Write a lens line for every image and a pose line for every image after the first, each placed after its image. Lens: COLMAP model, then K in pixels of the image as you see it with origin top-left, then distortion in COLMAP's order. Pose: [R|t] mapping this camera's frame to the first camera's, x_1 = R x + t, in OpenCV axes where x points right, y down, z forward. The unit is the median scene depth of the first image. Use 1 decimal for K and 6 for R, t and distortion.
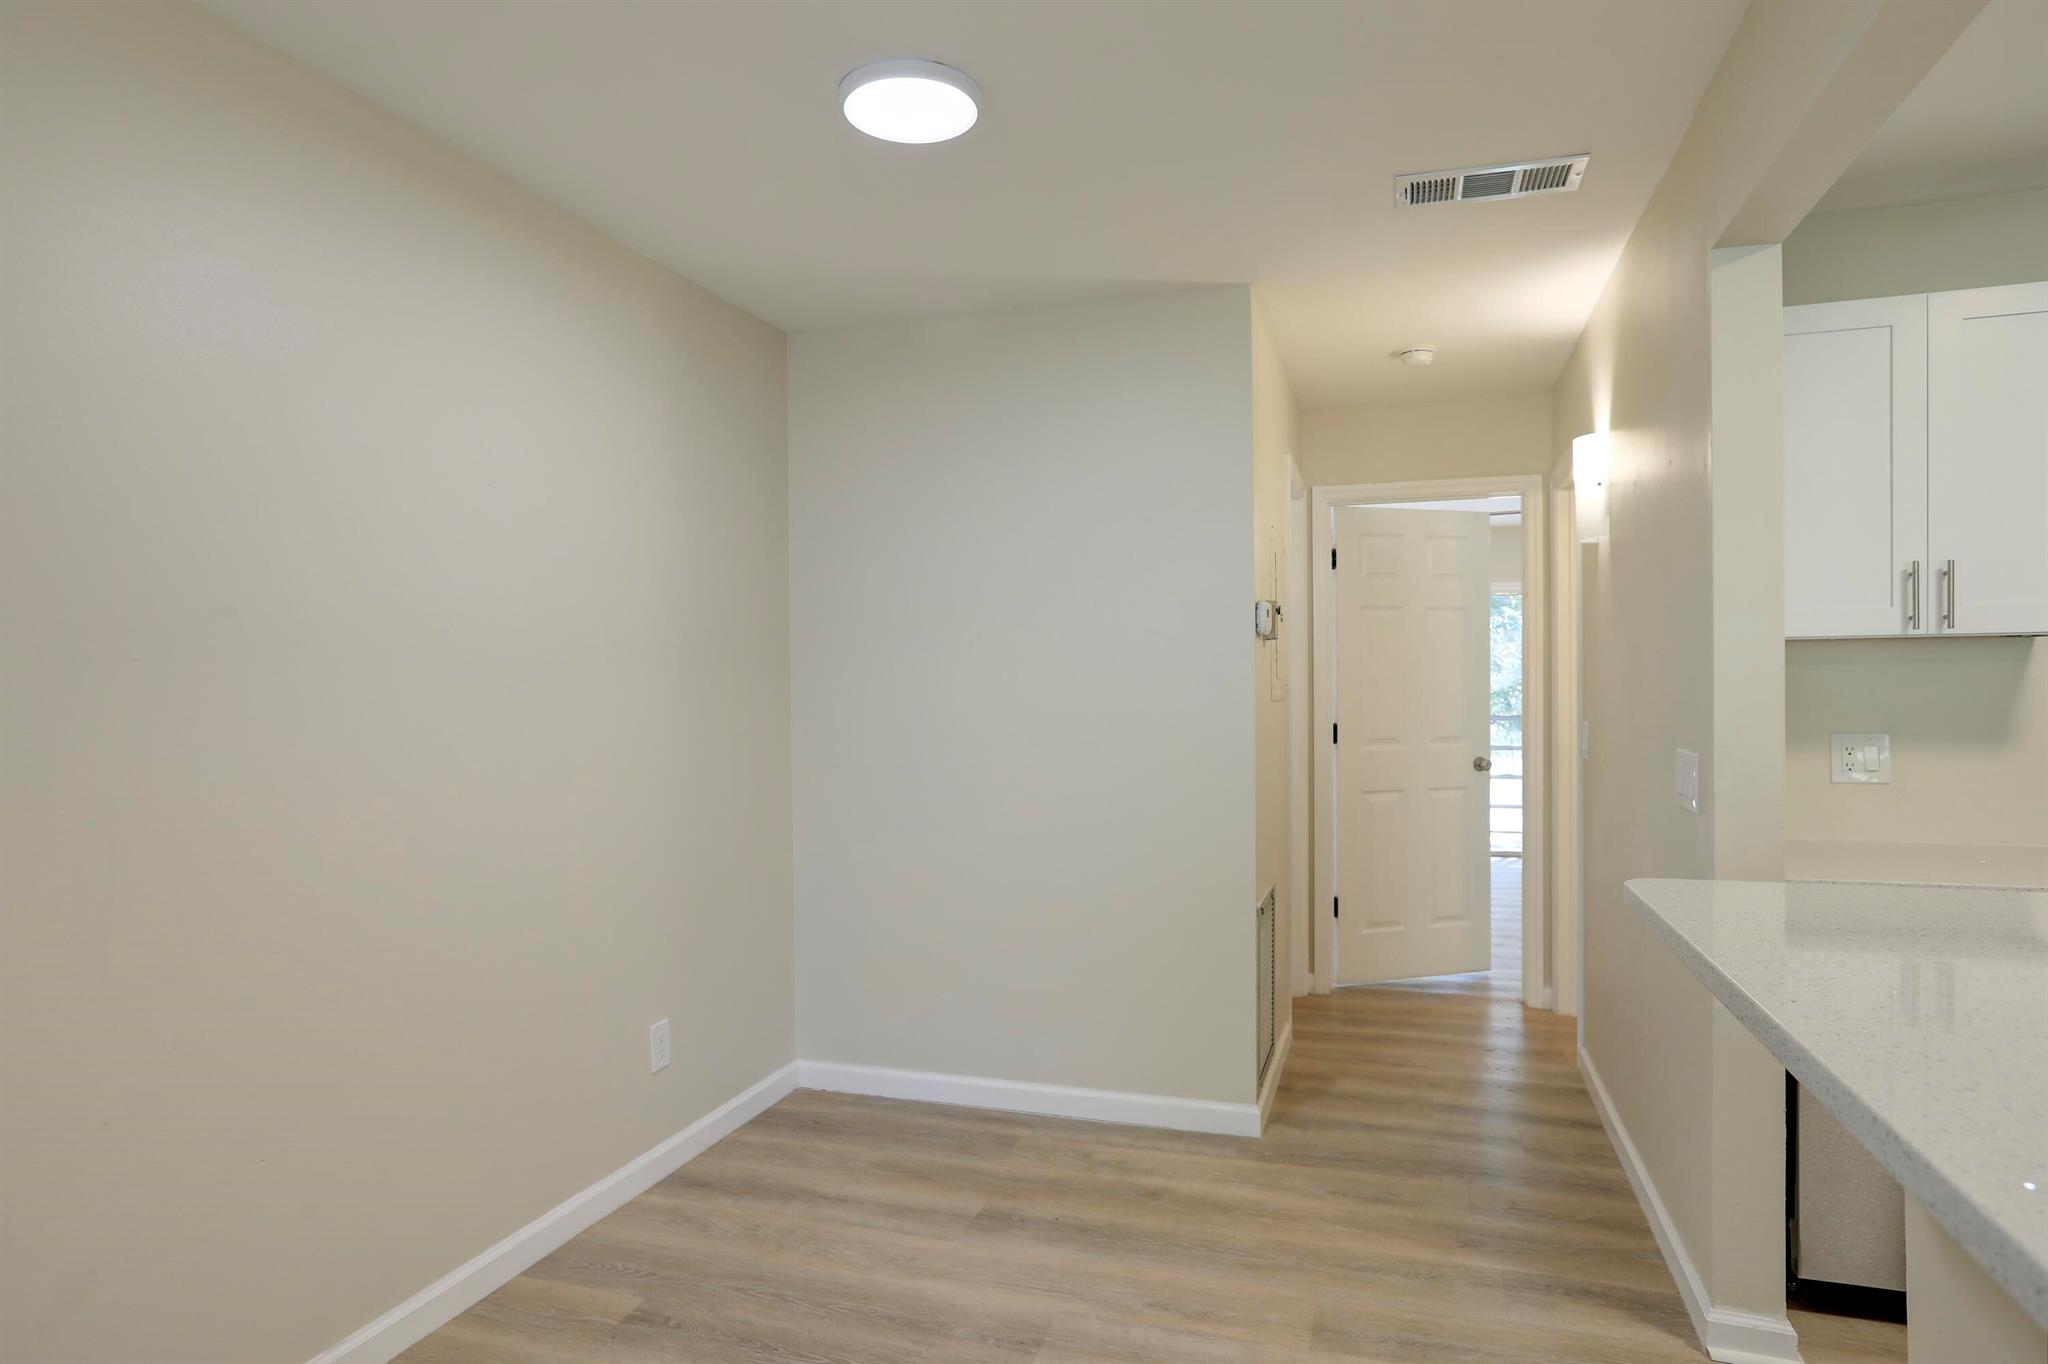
lens RADIAL K [[1179.4, 0, 1024.0], [0, 1179.4, 682.0], [0, 0, 1]] dist [-0.001773, 0.000197]
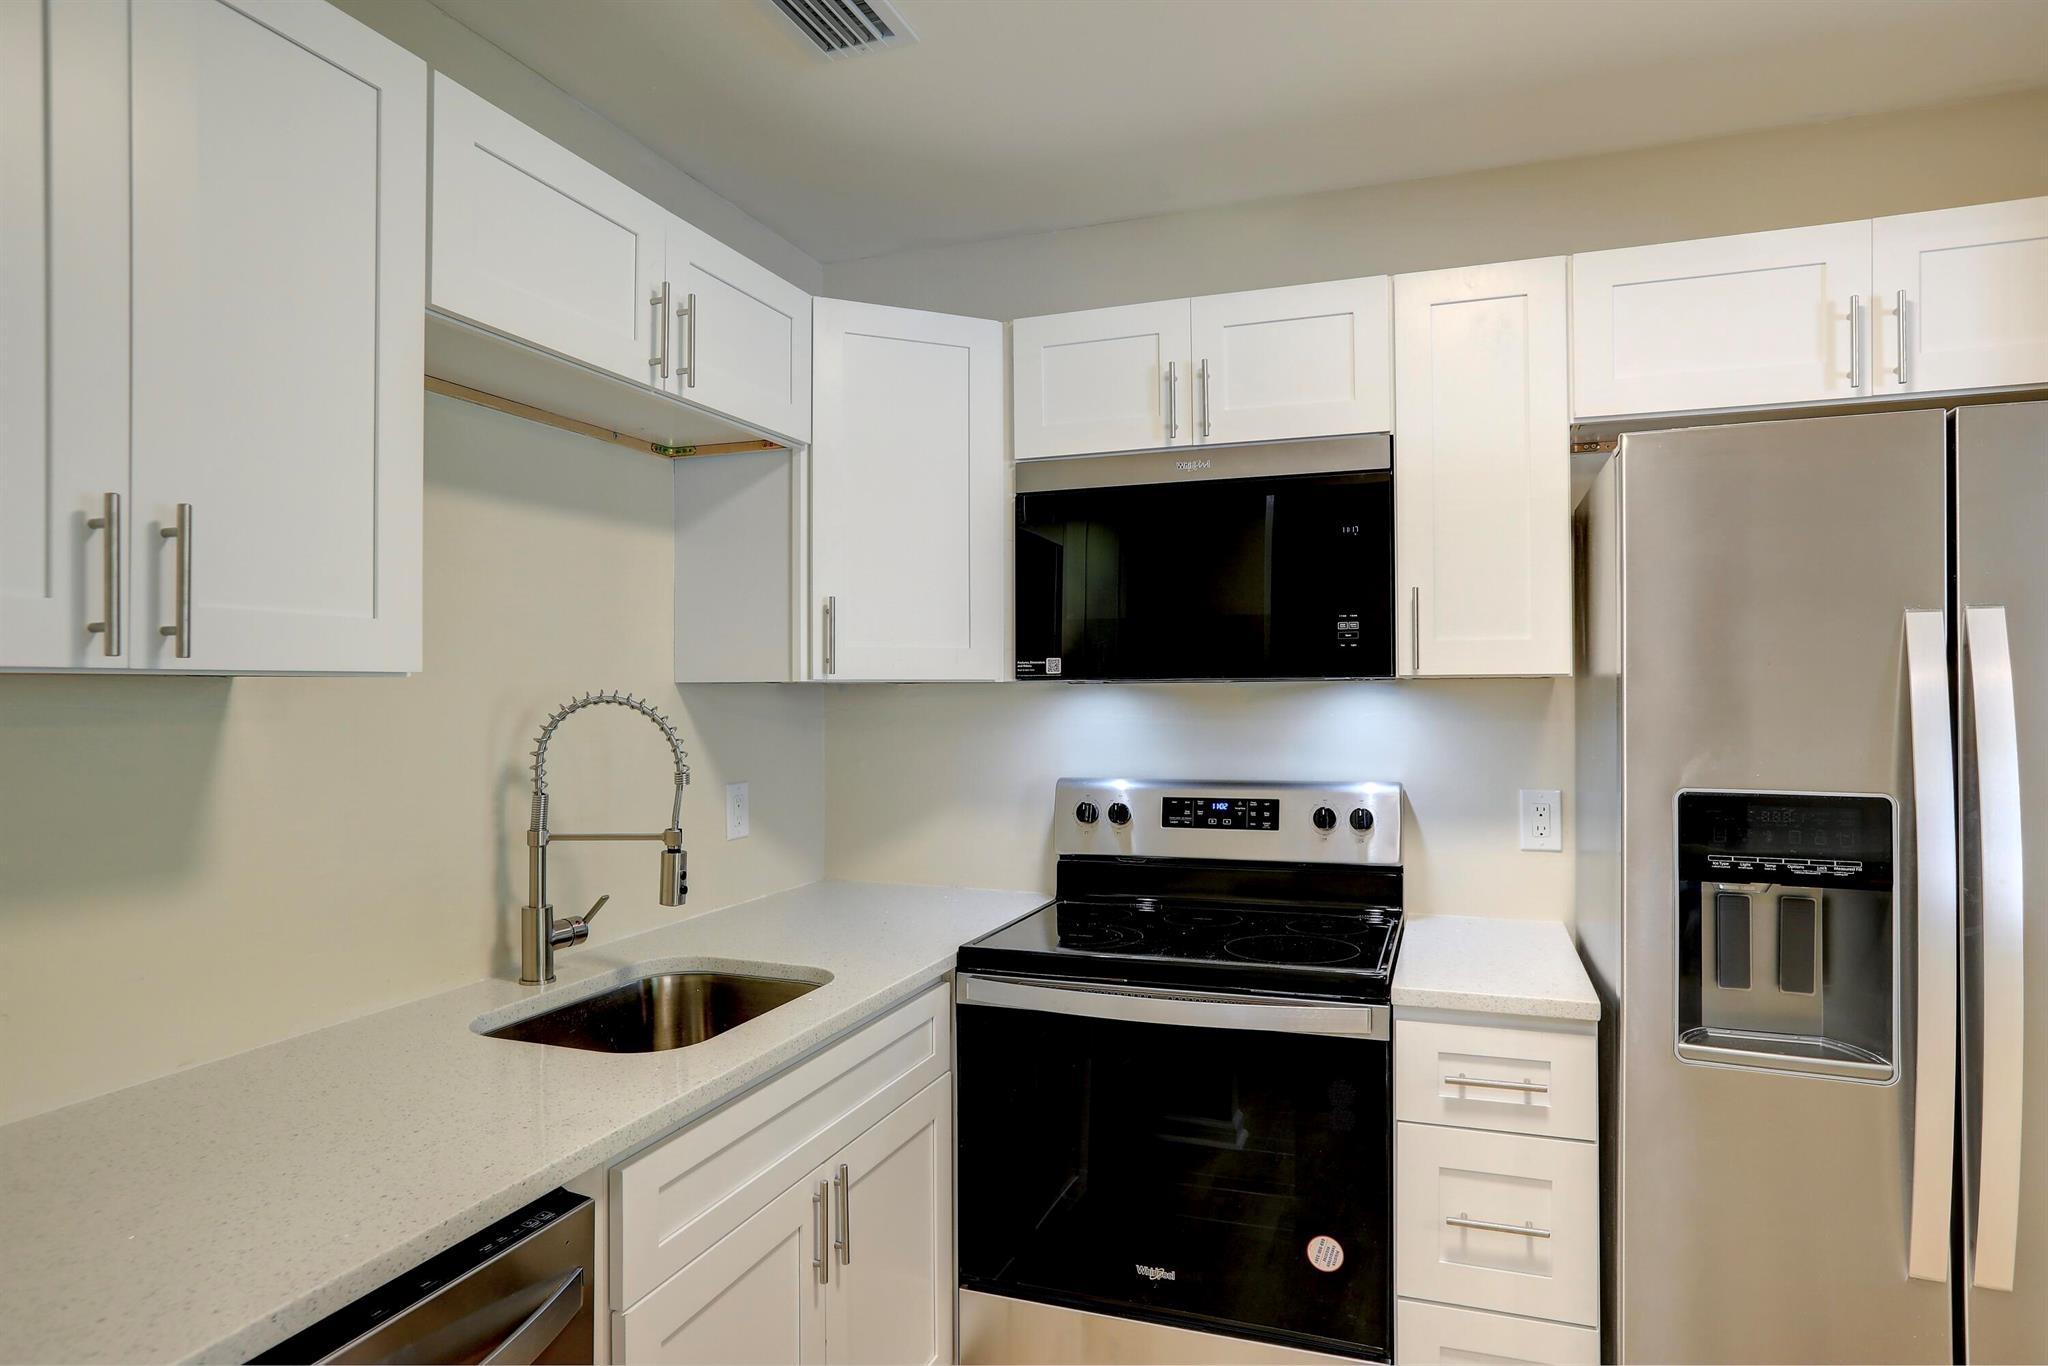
lens RADIAL K [[1180.5, 0, 1024.0], [0, 1180.5, 683.0], [0, 0, 1]] dist [-0.062120, 0.045957]
pose [[0.045581, 0.014779, 0.998851, 0.348493], [-0.001128, 0.999891, -0.014742, -0.028314], [-0.998960, -0.000455, 0.045593, 0.635532]]
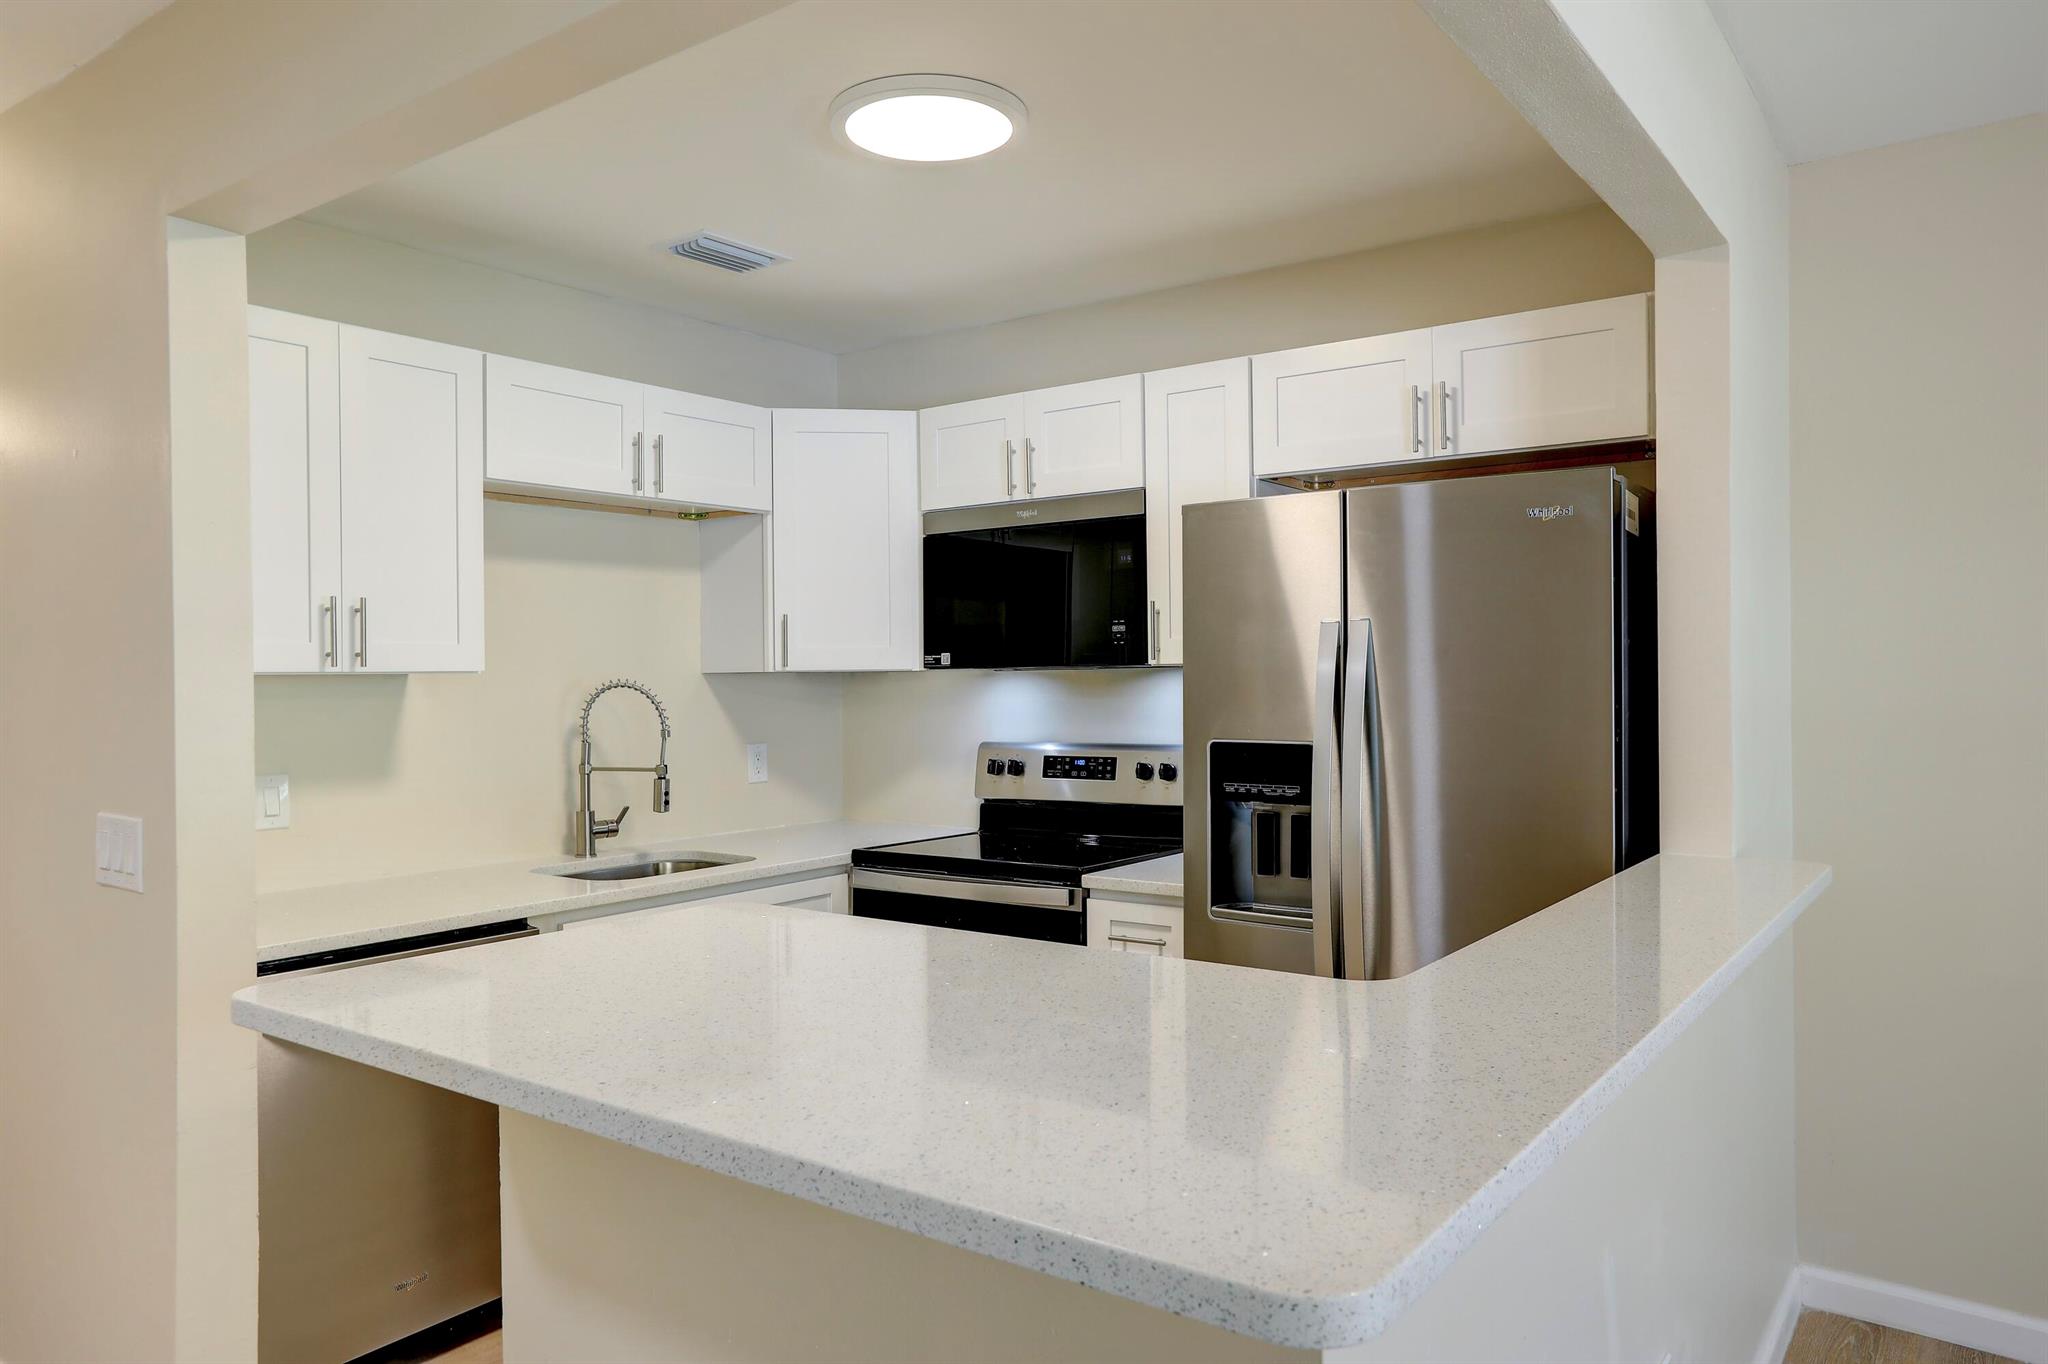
lens RADIAL K [[1396.3, 0, 1024.0], [0, 1396.3, 682.0], [0, 0, 1]] dist [-0.053728, 0.099608]
pose [[0.320921, 0.000428, 0.947106, -0.134009], [0.004340, 0.999989, -0.001922, -0.026791], [-0.947096, 0.004727, 0.320915, 0.096194]]
